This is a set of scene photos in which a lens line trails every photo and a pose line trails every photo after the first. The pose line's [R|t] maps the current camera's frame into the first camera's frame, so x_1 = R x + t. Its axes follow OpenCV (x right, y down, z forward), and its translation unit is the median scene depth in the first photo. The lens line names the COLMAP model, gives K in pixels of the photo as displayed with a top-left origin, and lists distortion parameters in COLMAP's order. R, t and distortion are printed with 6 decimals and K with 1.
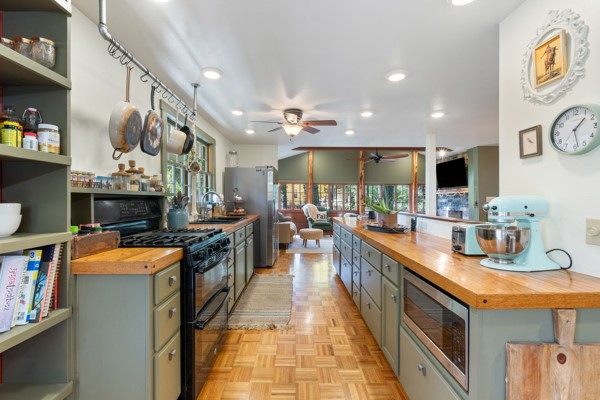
lens RADIAL K [[262.1, 0, 303.2], [0, 262.1, 200.5], [0, 0, 1]] dist [0.003308, 0.000685]
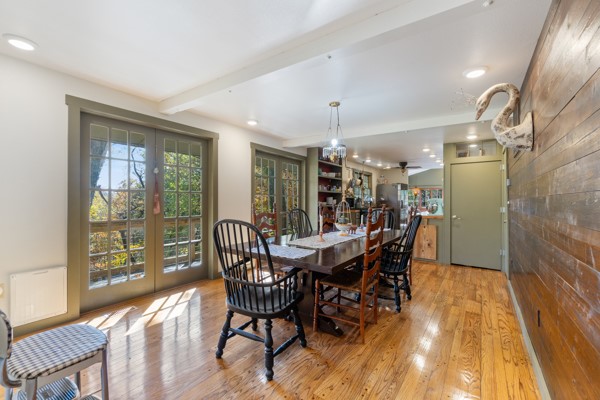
lens RADIAL K [[262.1, 0, 304.4], [0, 262.1, 200.0], [0, 0, 1]] dist [0.003308, 0.000685]
pose [[0.816446, 0.007394, -0.577375, 0.451222], [-0.010622, 0.999941, -0.002213, 0.008977], [0.577324, 0.007940, 0.816476, -1.071081]]
